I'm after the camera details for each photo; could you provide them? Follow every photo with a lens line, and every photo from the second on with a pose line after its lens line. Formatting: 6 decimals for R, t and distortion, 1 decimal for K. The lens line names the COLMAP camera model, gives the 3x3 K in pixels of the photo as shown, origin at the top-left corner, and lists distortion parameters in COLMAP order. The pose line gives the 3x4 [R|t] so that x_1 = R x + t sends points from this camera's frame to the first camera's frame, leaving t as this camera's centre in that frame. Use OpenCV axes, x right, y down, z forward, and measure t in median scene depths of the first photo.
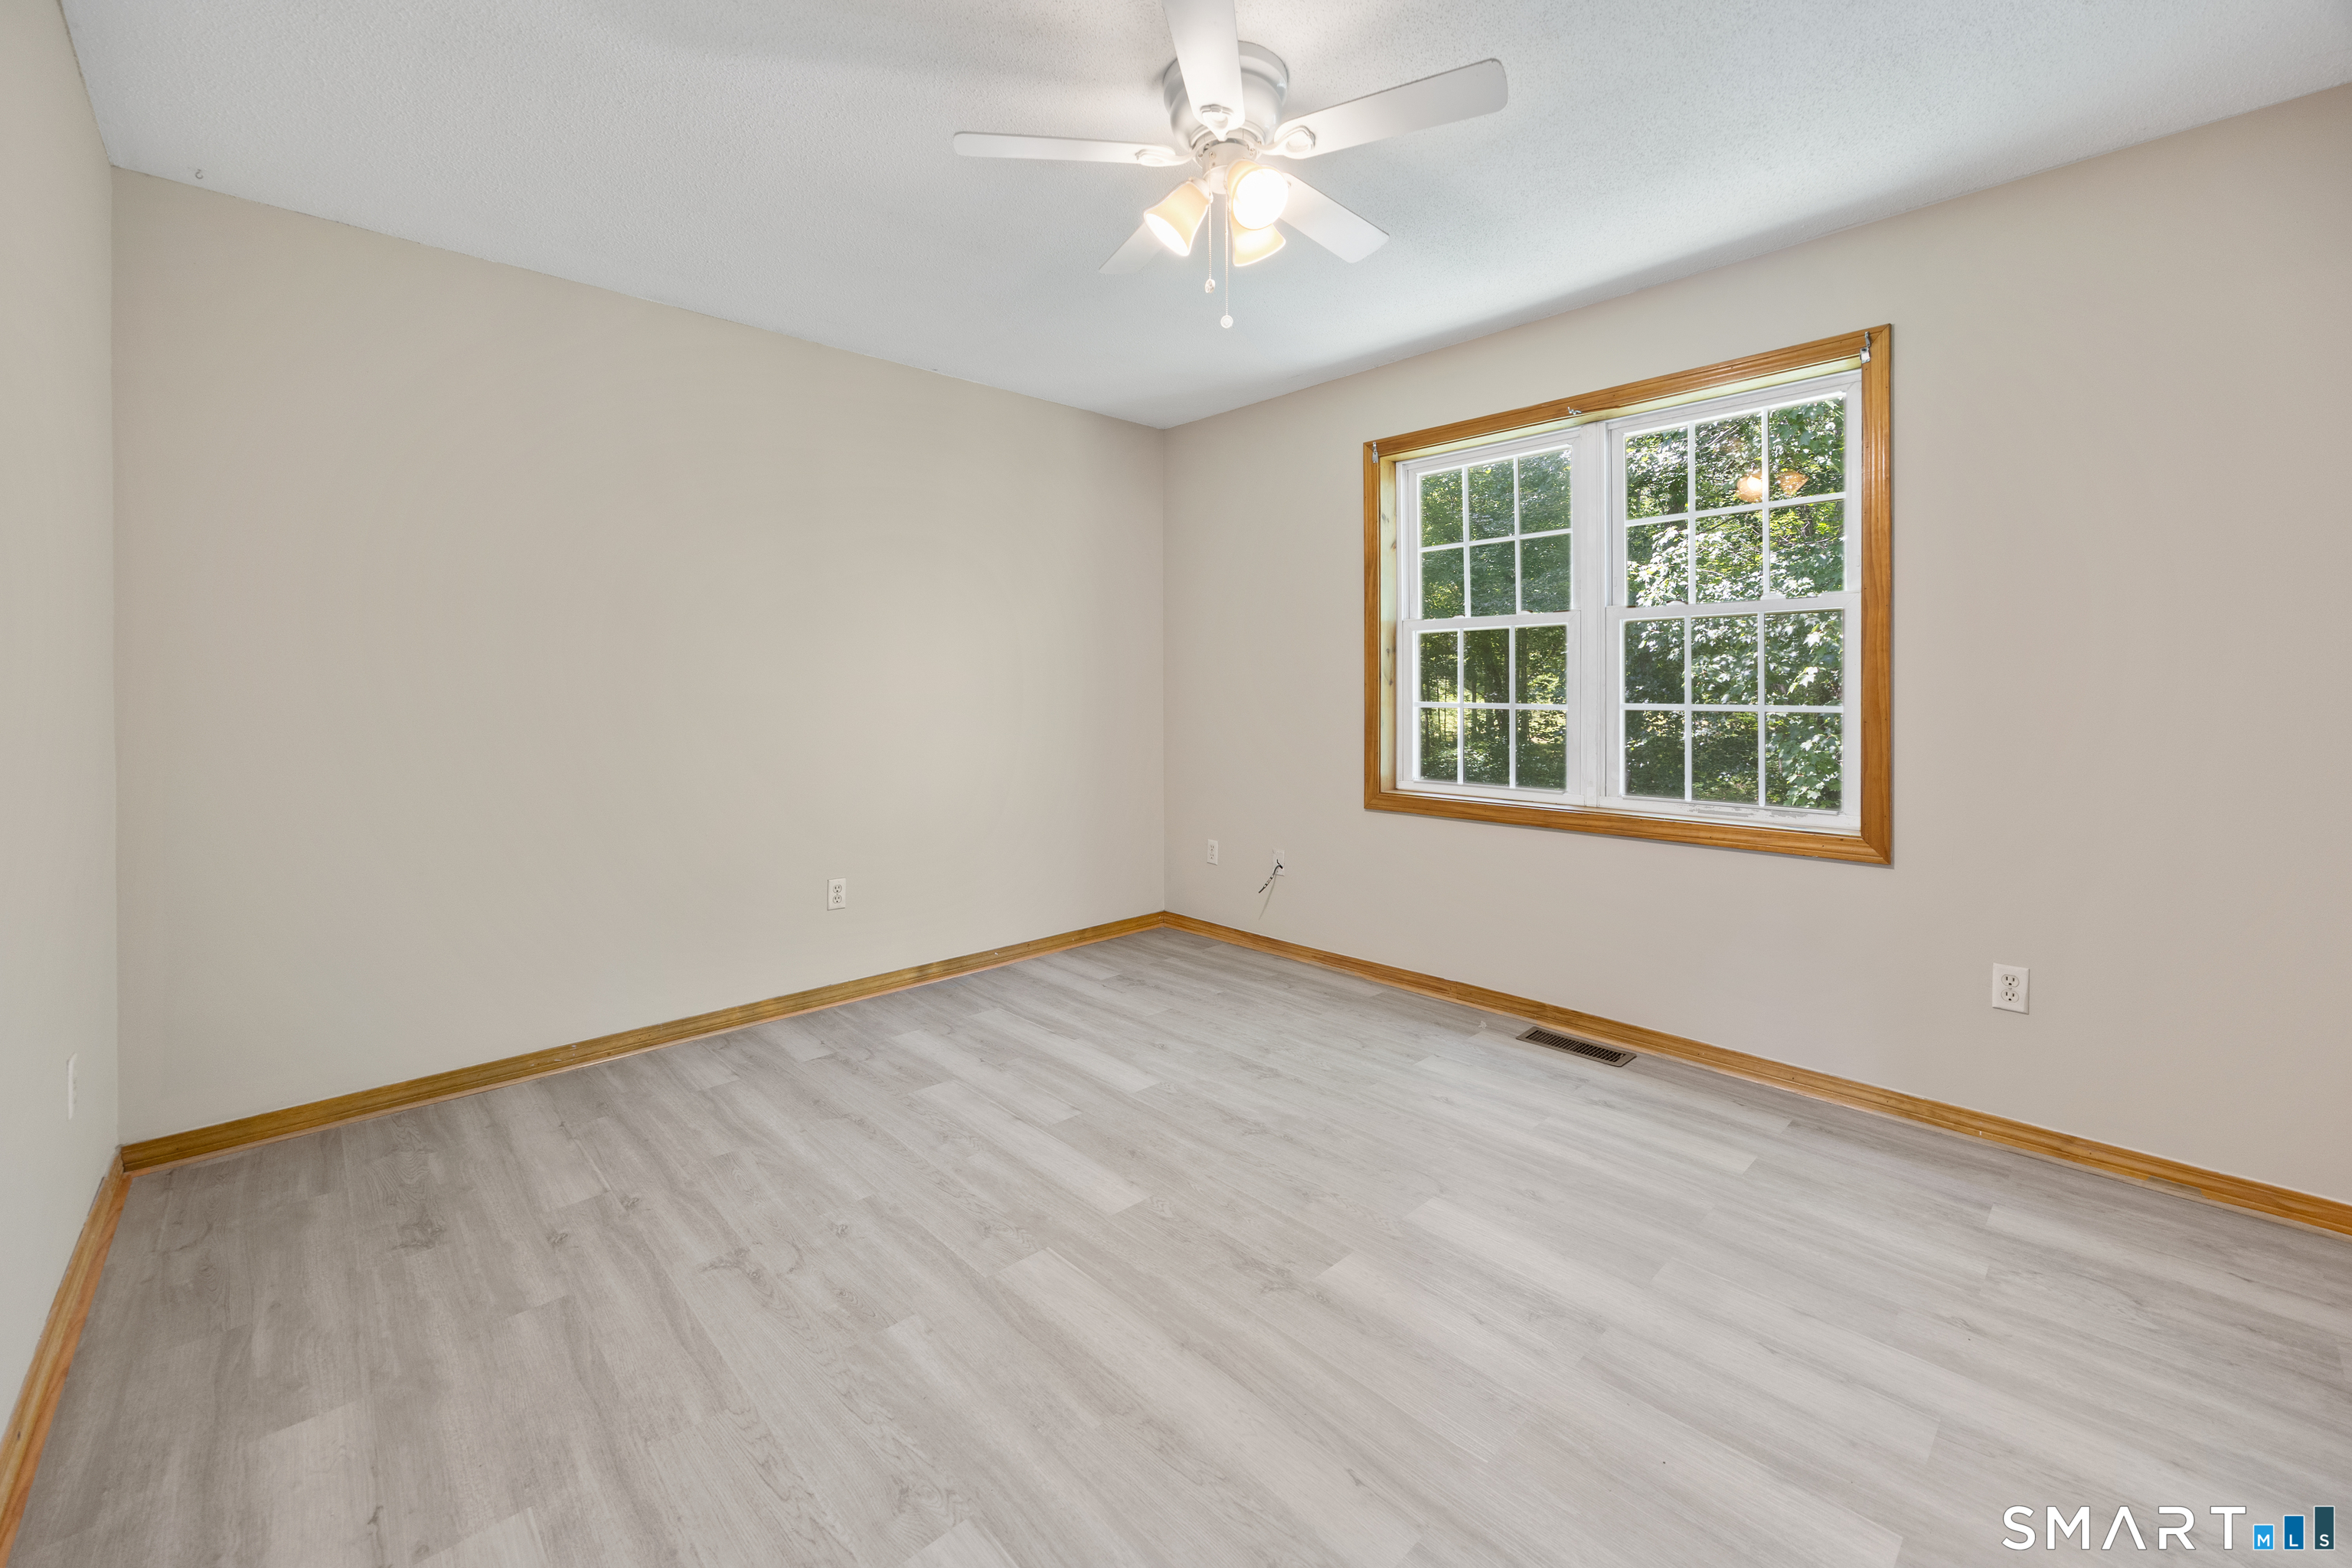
lens RADIAL K [[948.5, 0, 1170.7], [0, 948.5, 705.0], [0, 0, 1]] dist [-0.001475, 0.000482]
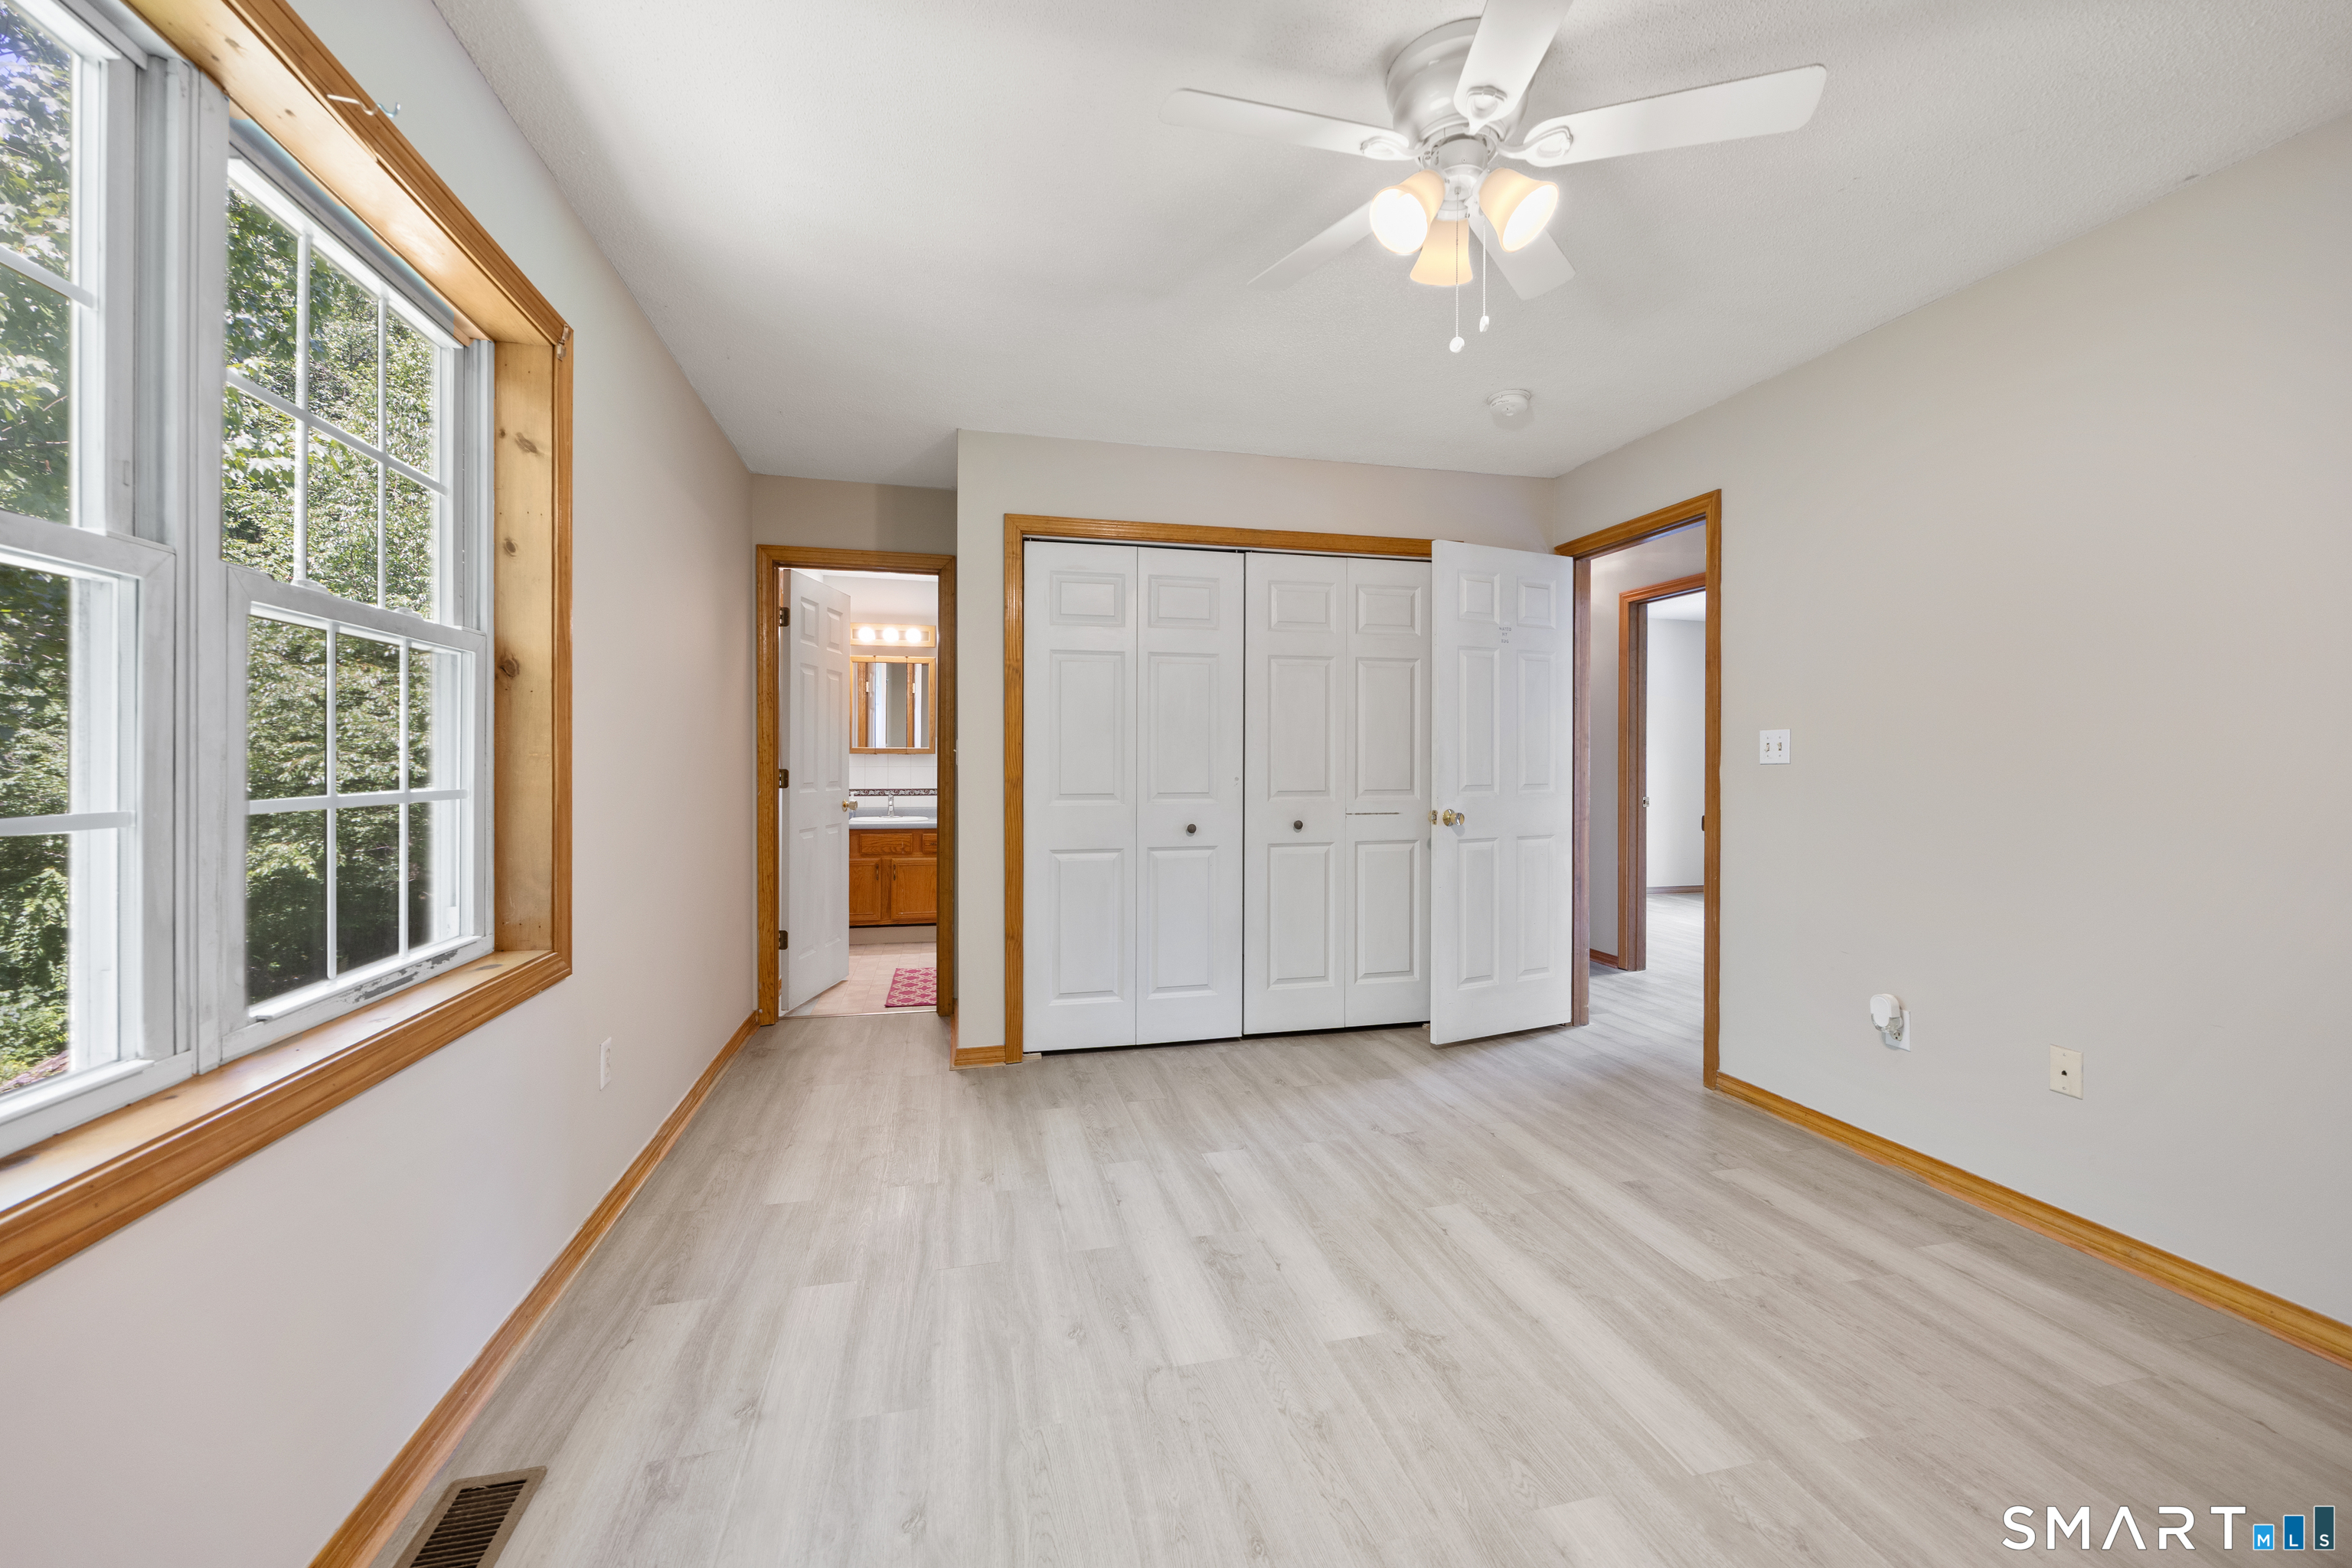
lens RADIAL K [[919.9, 0, 1167.0], [0, 919.9, 758.9], [0, 0, 1]] dist [0.000361, 0.000127]
pose [[-0.868379, 0.004702, 0.495879, -0.107120], [0.013297, 0.999816, 0.013804, -0.025549], [-0.495723, 0.018581, -0.868282, 1.504091]]
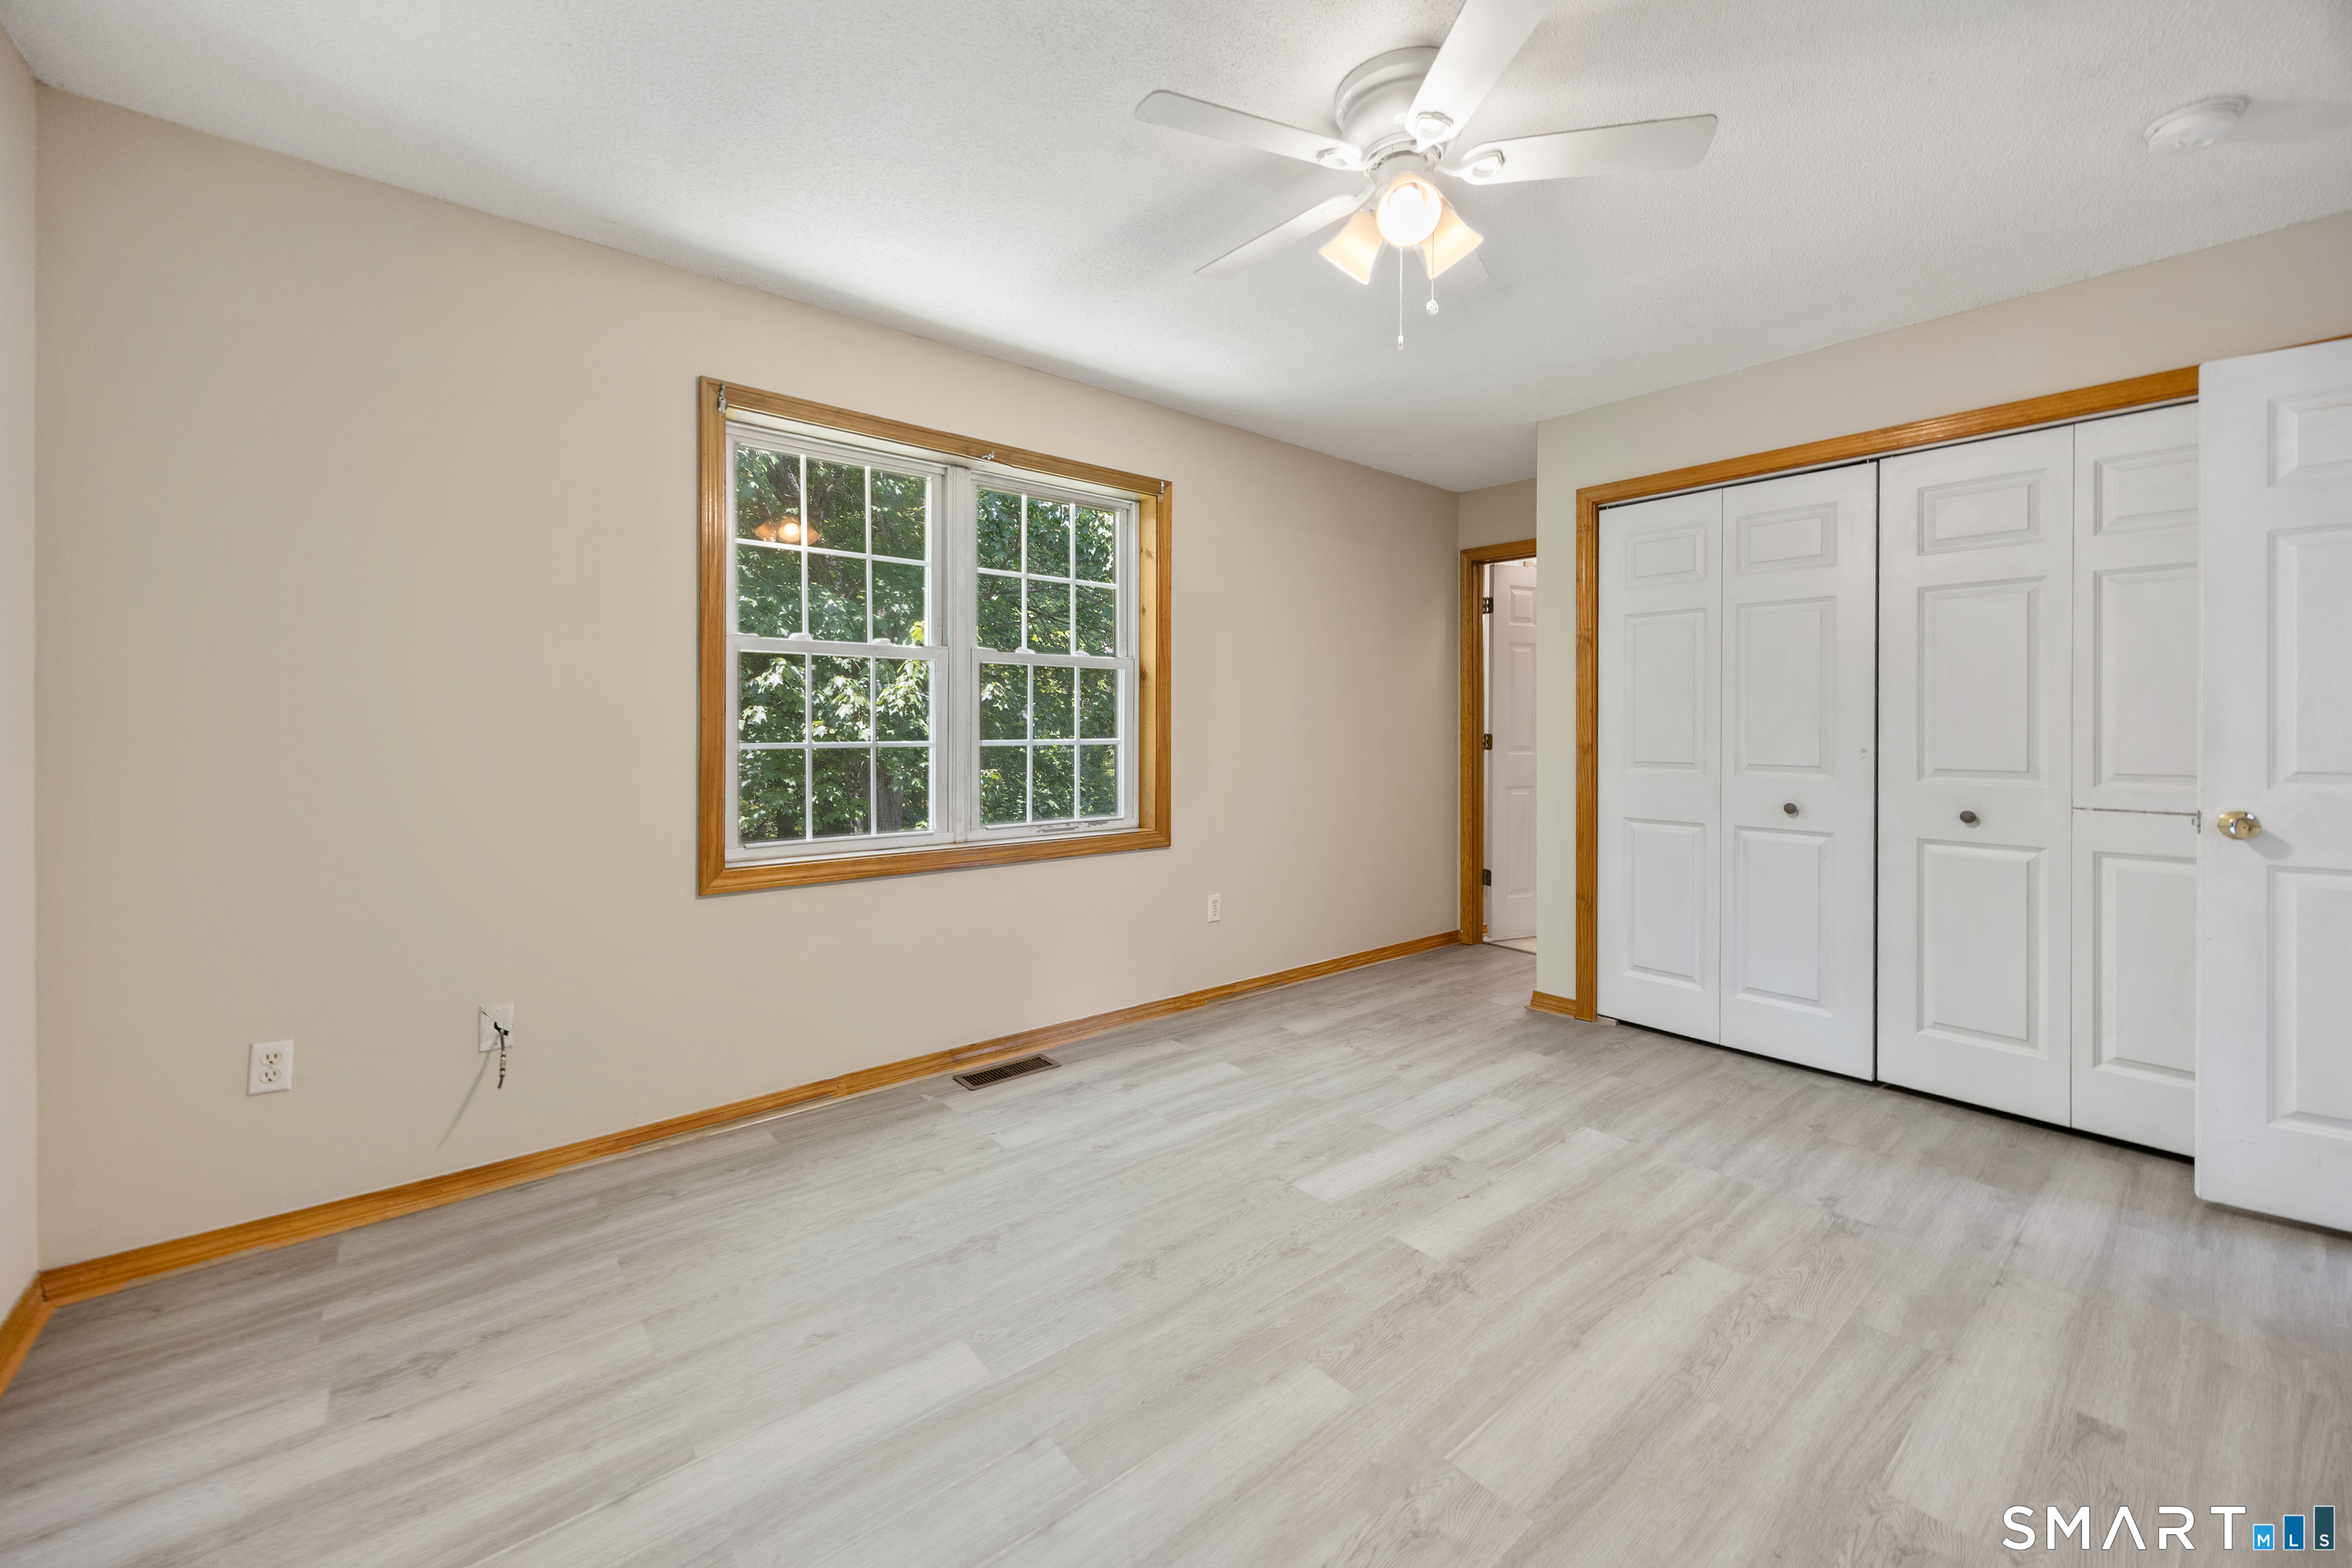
lens RADIAL K [[923.3, 0, 1175.1], [0, 923.3, 725.4], [0, 0, 1]] dist [-0.000435, -0.000010]
pose [[0.060907, 0.004925, 0.998131, -0.714444], [0.016609, 0.999844, -0.005947, -0.010735], [-0.998005, 0.016940, 0.060815, 0.939311]]
